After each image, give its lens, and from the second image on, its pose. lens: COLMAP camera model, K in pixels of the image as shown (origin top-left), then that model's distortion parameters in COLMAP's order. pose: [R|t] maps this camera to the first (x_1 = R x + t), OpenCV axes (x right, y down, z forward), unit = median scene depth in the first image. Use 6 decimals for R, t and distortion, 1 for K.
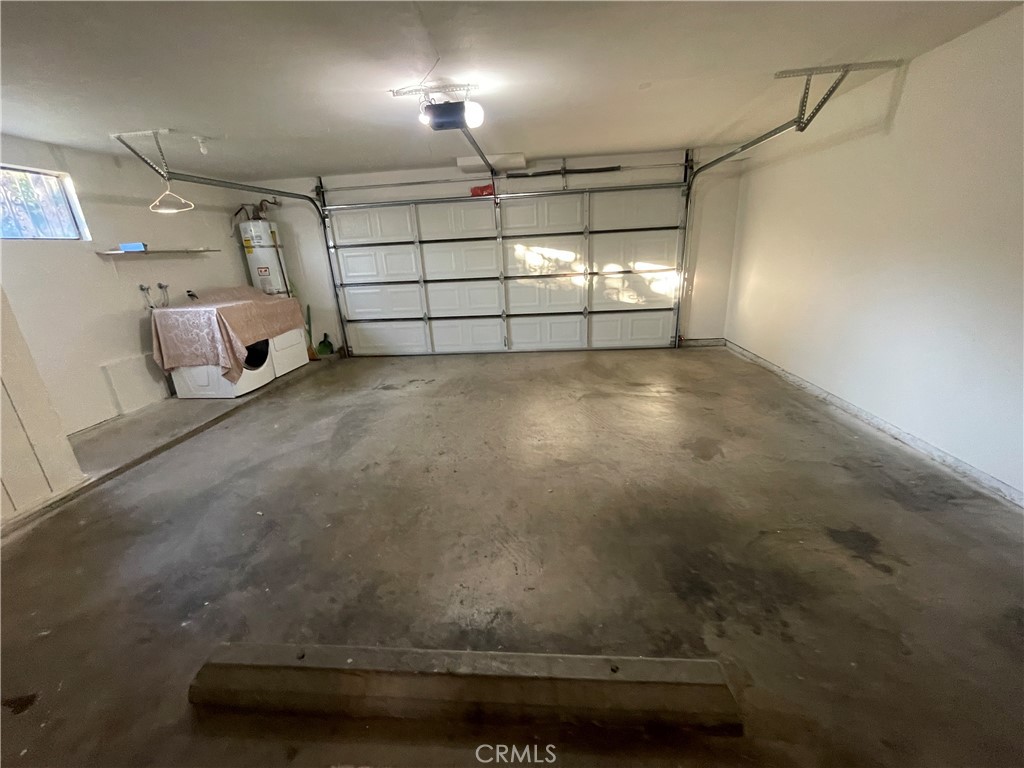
lens RADIAL K [[416.7, 0, 509.8], [0, 416.7, 384.1], [0, 0, 1]] dist [0.003012, -0.000679]
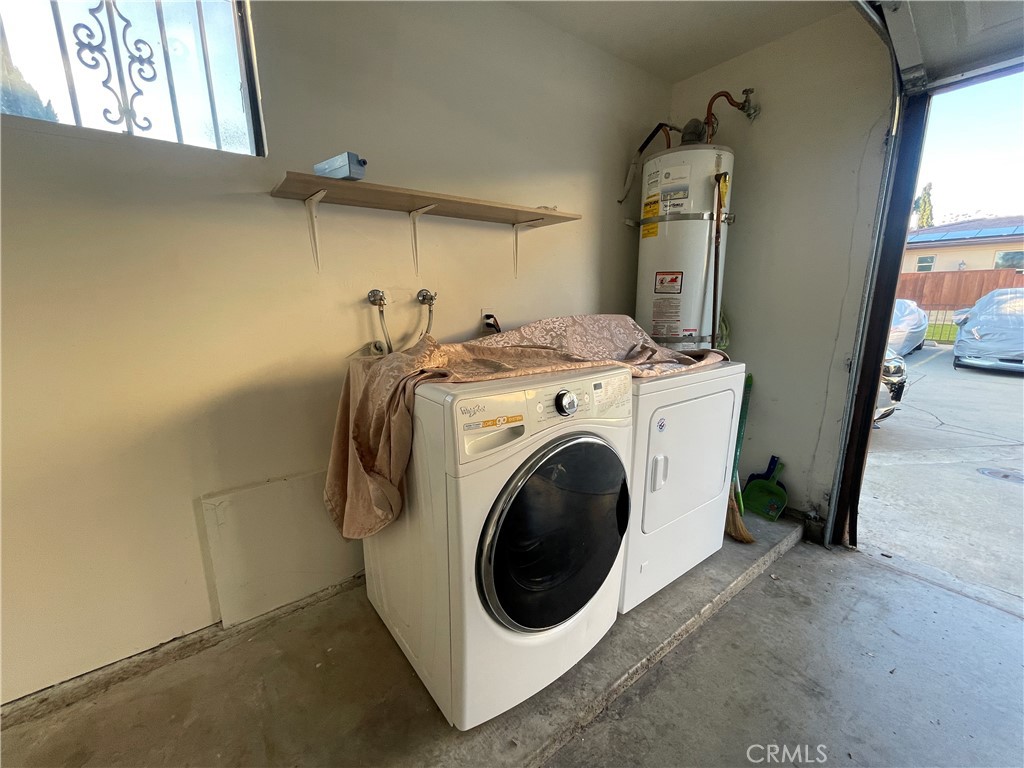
lens RADIAL K [[416.7, 0, 510.2], [0, 416.7, 385.9], [0, 0, 1]] dist [0.003012, -0.000679]
pose [[0.665888, 0.188397, -0.721873, -0.397170], [-0.253416, 0.967177, 0.018655, -0.149551], [0.701694, 0.170512, 0.691774, 0.657462]]
